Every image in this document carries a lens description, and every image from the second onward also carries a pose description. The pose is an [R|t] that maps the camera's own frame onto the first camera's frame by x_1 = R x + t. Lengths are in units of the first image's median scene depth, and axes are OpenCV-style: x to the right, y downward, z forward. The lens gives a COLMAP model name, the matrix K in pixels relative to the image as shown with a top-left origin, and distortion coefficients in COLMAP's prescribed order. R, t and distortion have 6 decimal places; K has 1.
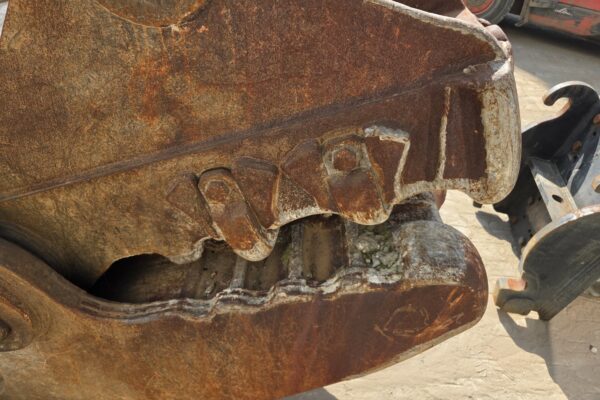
lens RADIAL K [[403.8, 0, 301.8], [0, 403.8, 194.6], [0, 0, 1]] dist [0.074046, -0.067175]
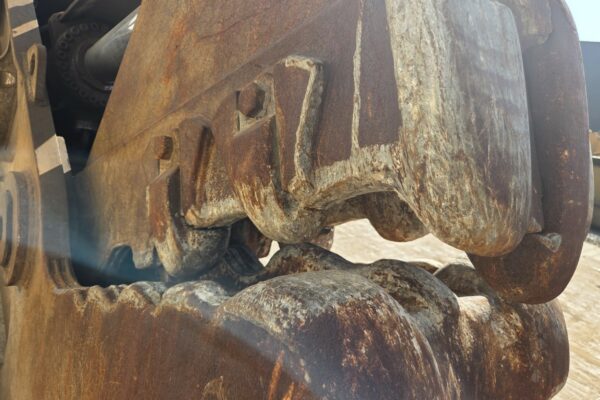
lens RADIAL K [[403.8, 0, 301.8], [0, 403.8, 194.6], [0, 0, 1]] dist [0.074046, -0.067175]
pose [[0.722890, 0.180847, -0.666876, 0.702434], [-0.549699, 0.735282, -0.396473, 0.286243], [0.418641, 0.653188, 0.630940, 0.680175]]
